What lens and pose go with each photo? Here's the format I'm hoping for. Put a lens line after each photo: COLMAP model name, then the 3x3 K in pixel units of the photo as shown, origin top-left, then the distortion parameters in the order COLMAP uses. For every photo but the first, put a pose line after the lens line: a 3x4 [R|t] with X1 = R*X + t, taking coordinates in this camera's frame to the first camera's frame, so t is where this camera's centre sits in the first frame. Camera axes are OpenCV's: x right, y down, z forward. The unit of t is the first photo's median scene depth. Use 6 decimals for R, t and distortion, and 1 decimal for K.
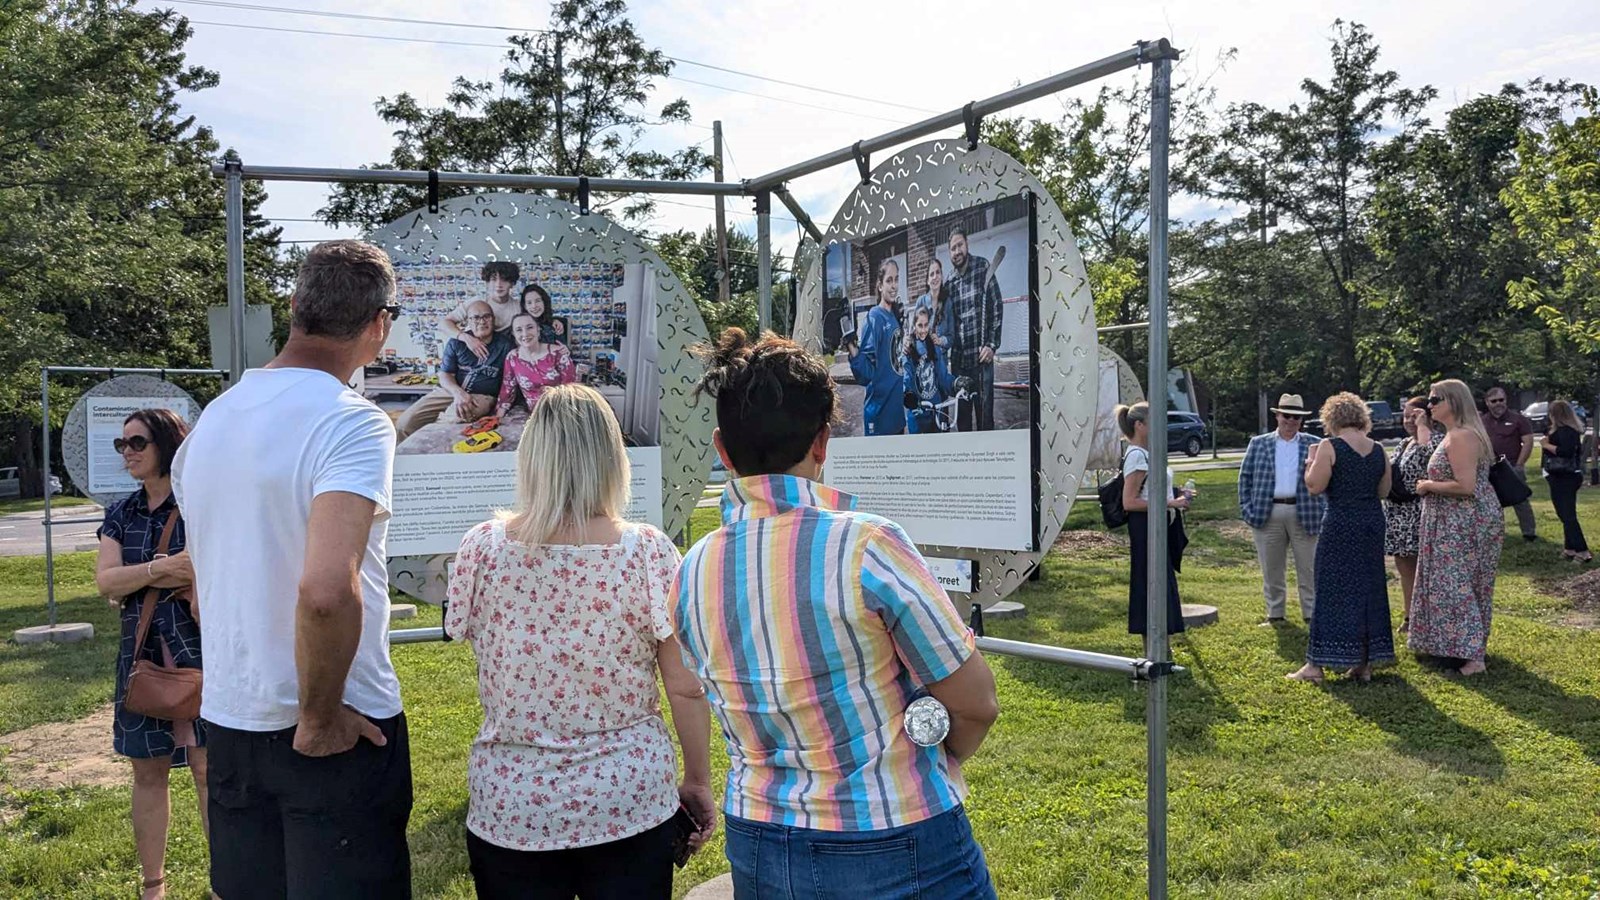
lens RADIAL K [[1289.6, 0, 801.8], [0, 1289.6, 457.2], [0, 0, 1]] dist [0.018225, -0.042528]
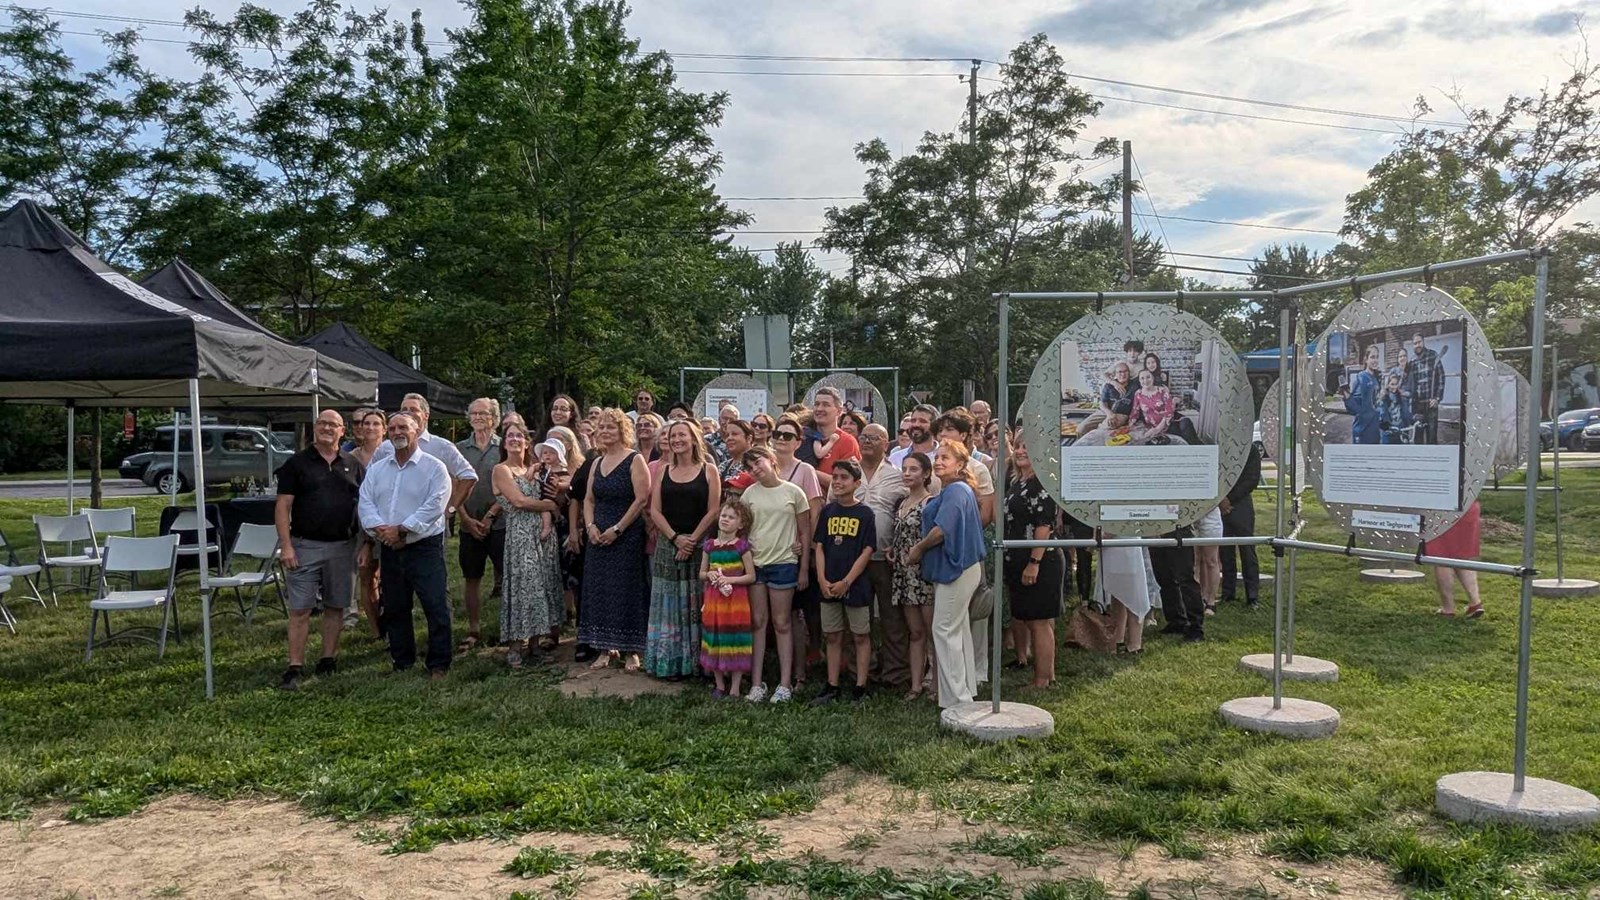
lens RADIAL K [[1289.6, 0, 791.8], [0, 1289.6, 443.8], [0, 0, 1]] dist [0.018225, -0.042528]
pose [[0.963009, 0.029751, -0.267821, -0.208529], [-0.027987, 0.999554, 0.010404, -0.013055], [0.268011, -0.002524, 0.963413, -0.873399]]
